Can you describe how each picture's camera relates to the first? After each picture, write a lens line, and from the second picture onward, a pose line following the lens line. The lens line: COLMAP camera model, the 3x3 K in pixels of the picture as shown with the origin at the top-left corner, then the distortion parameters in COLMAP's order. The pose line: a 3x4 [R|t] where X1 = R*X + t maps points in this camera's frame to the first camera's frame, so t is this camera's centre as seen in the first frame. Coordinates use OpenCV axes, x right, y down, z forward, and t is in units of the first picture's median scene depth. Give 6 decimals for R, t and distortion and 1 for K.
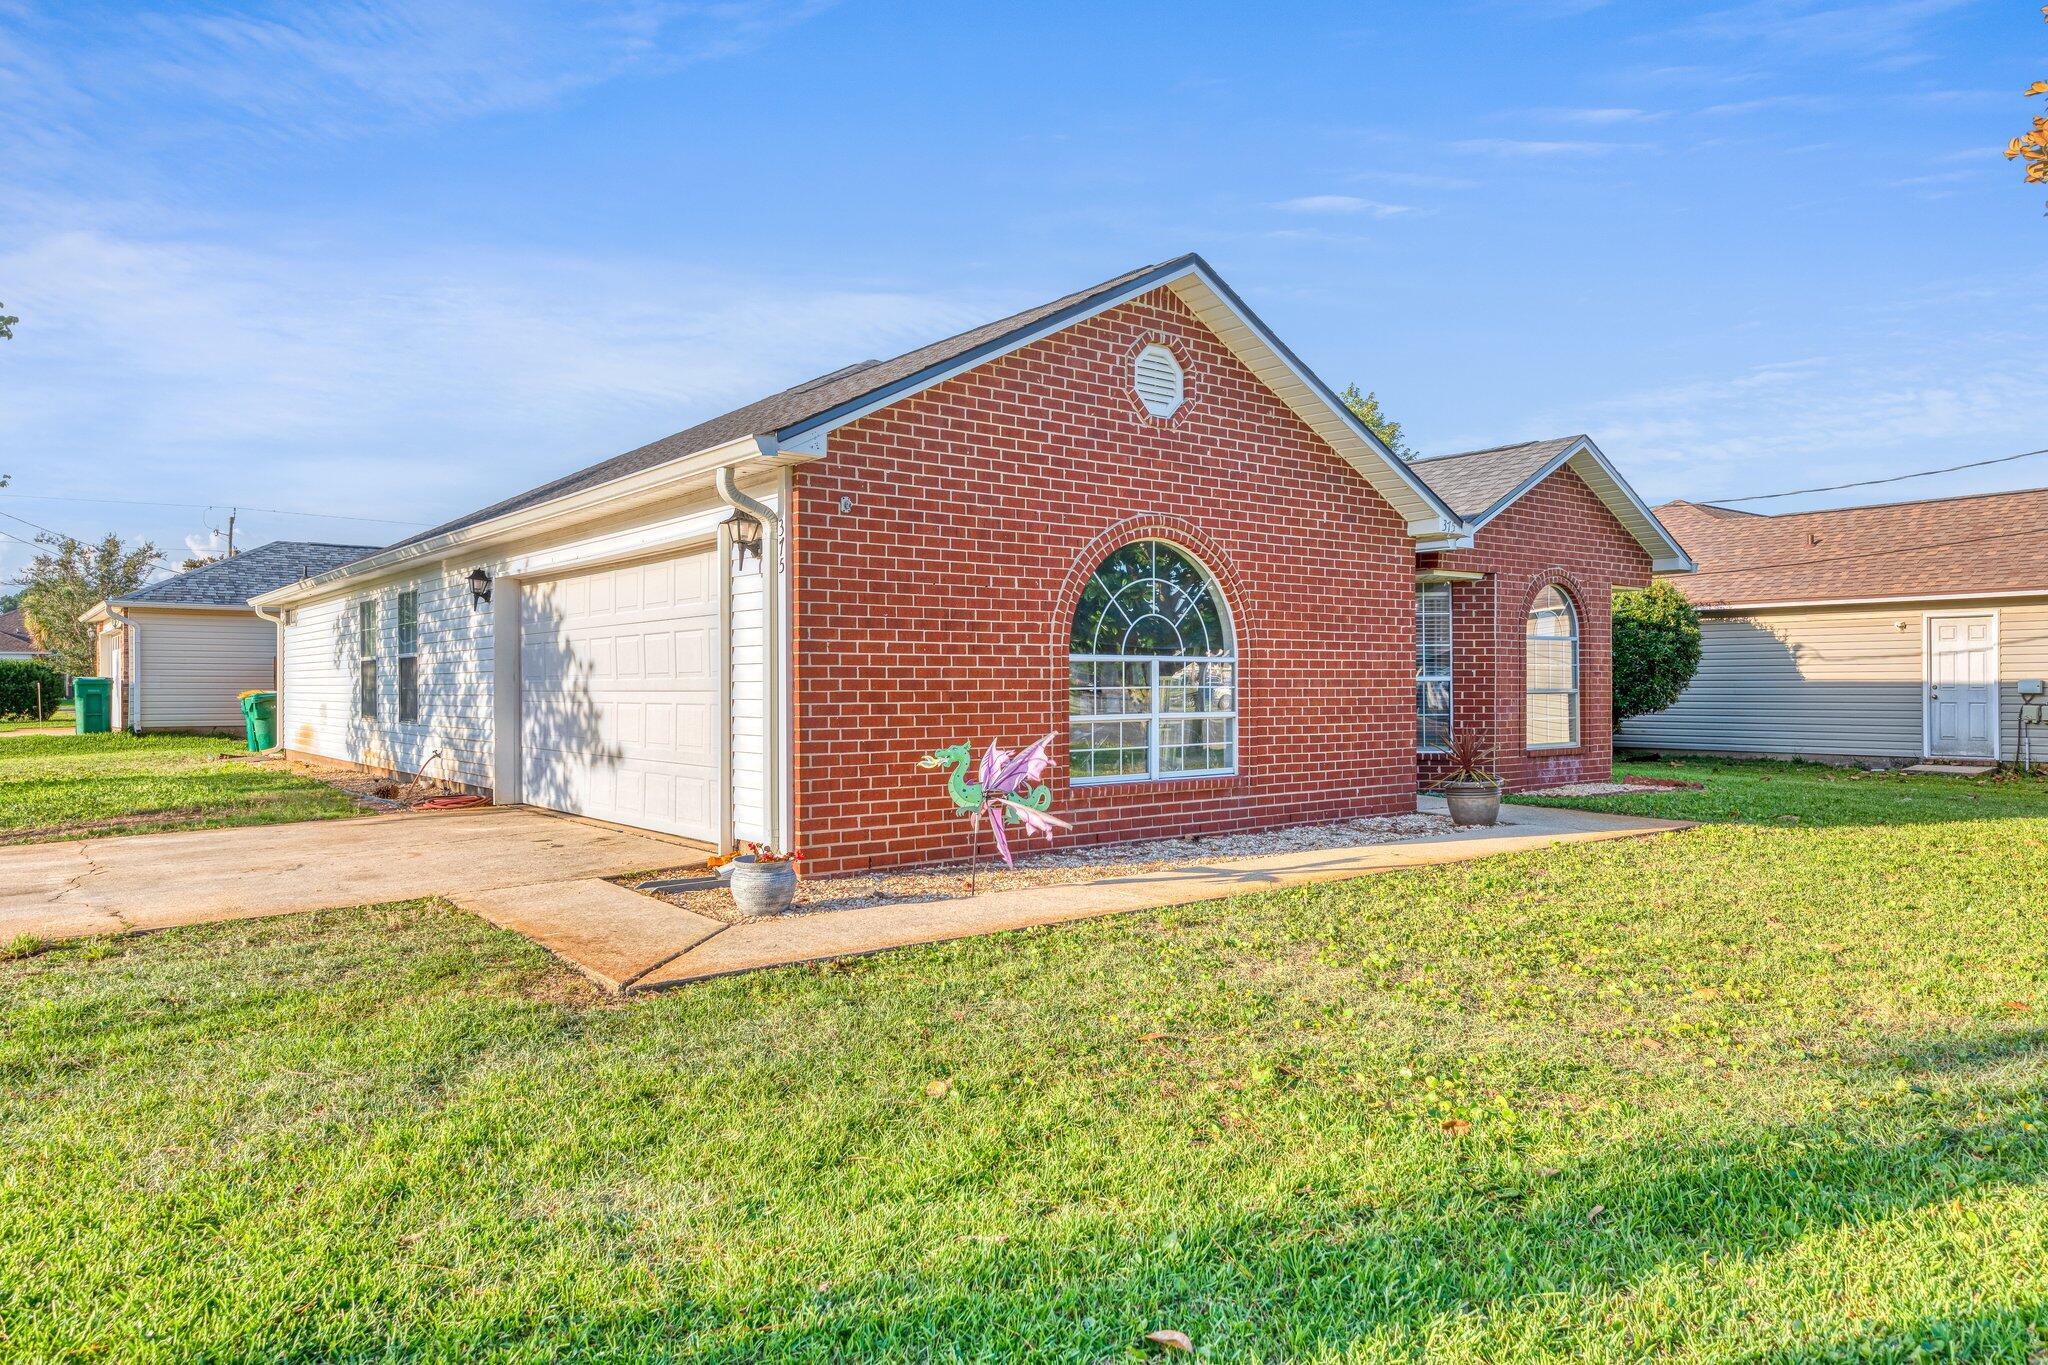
lens RADIAL K [[1342.0, 0, 1026.3], [0, 1342.0, 681.9], [0, 0, 1]] dist [-0.001824, 0.001384]
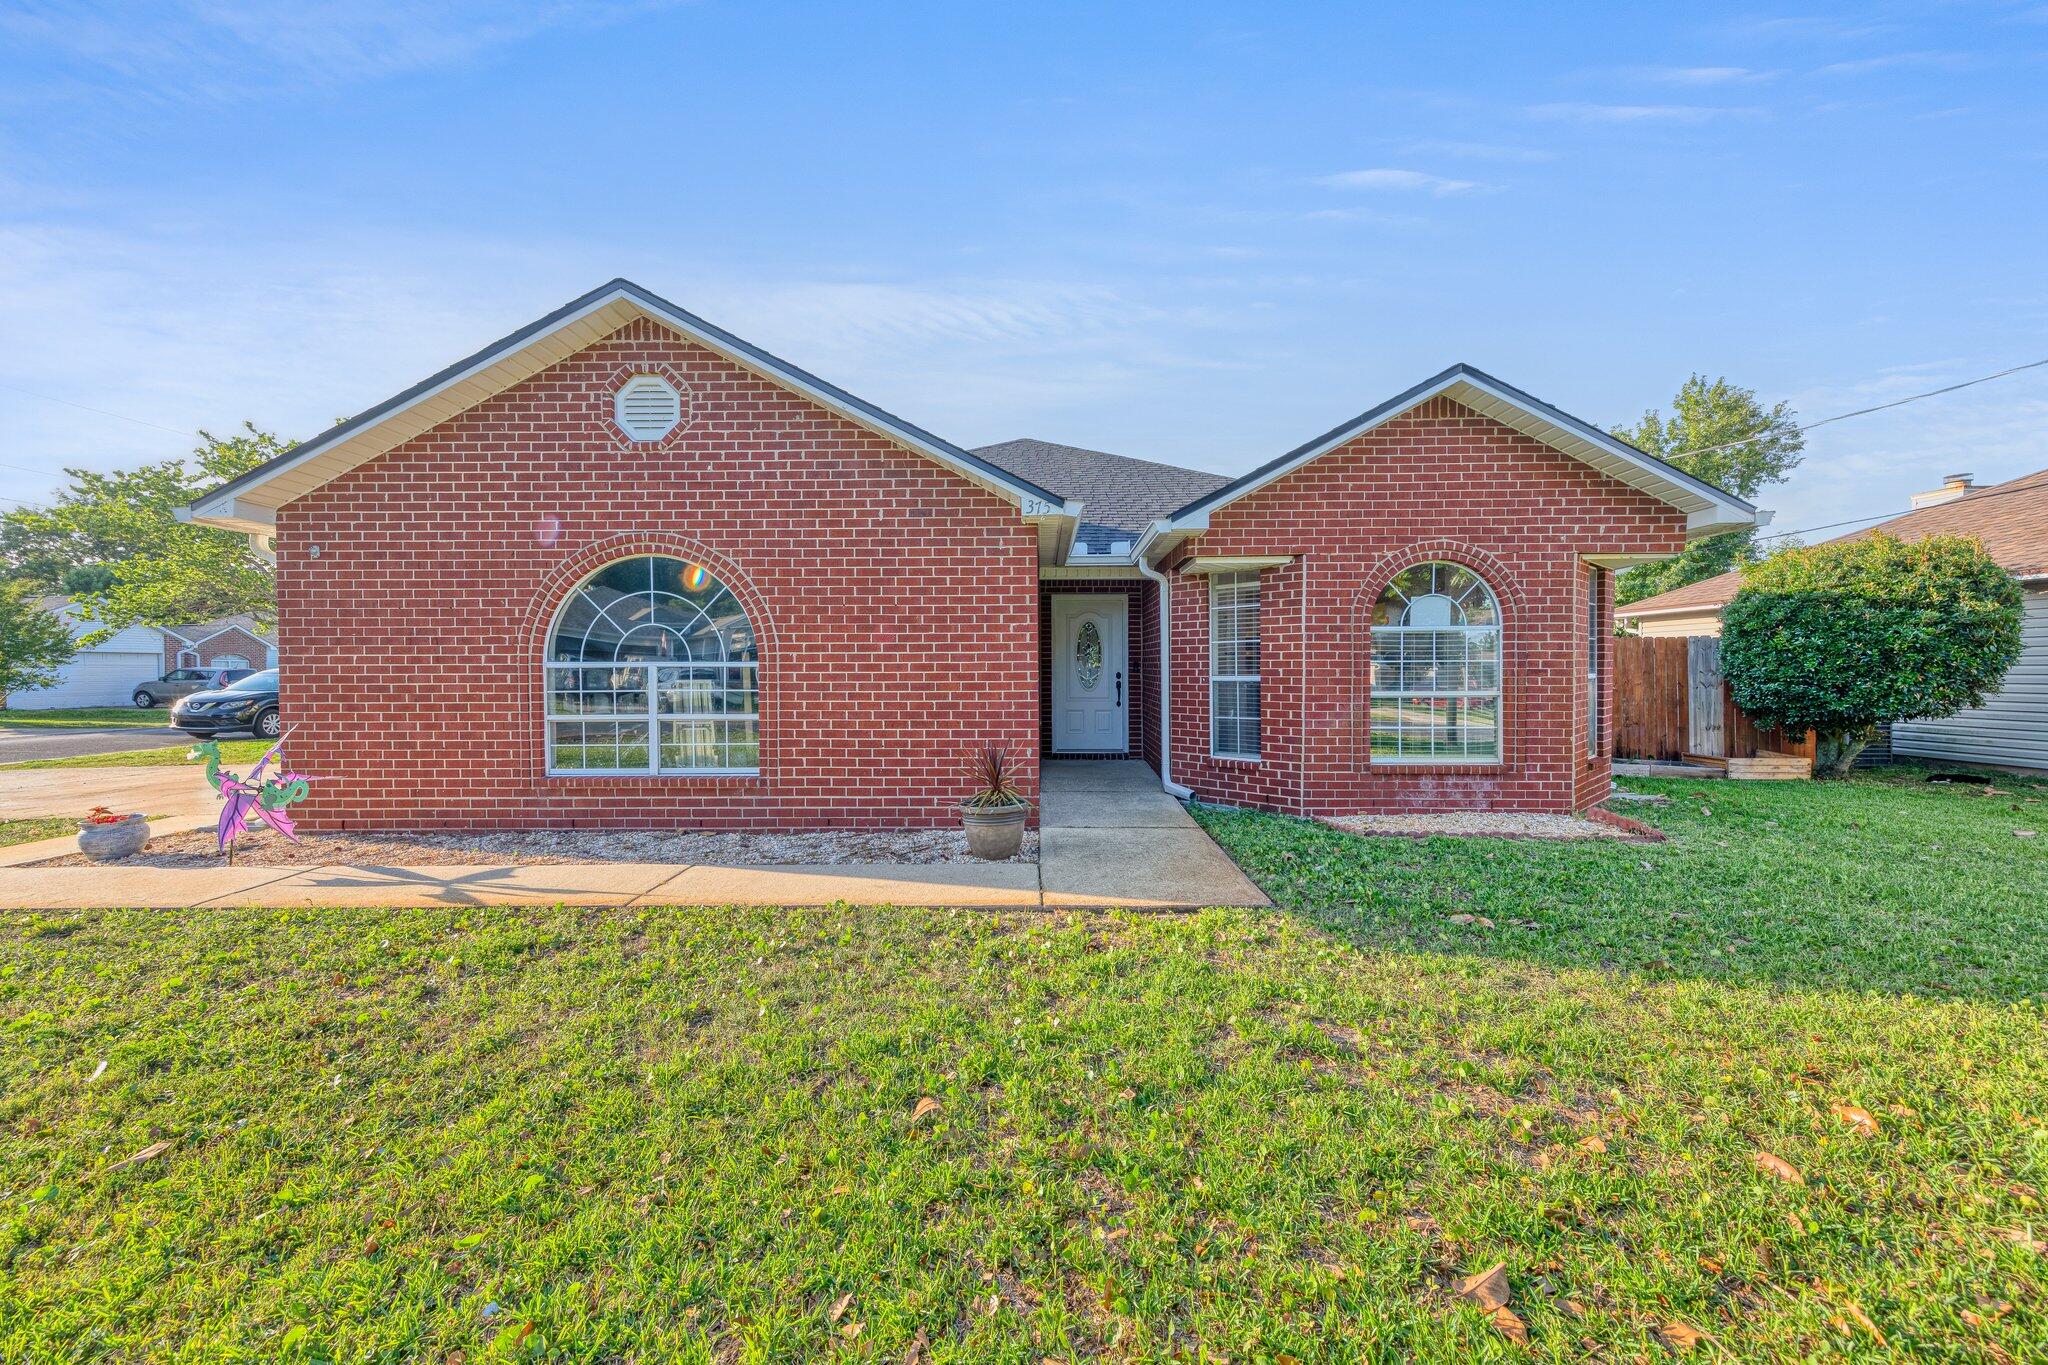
lens RADIAL K [[776.4, 0, 1023.3], [0, 776.4, 686.9], [0, 0, 1]] dist [0.009202, -0.000789]
pose [[0.767190, 0.006761, -0.641385, 0.770556], [0.003306, 0.999889, 0.014495, -0.007480], [0.641412, -0.013241, 0.767082, 0.741160]]
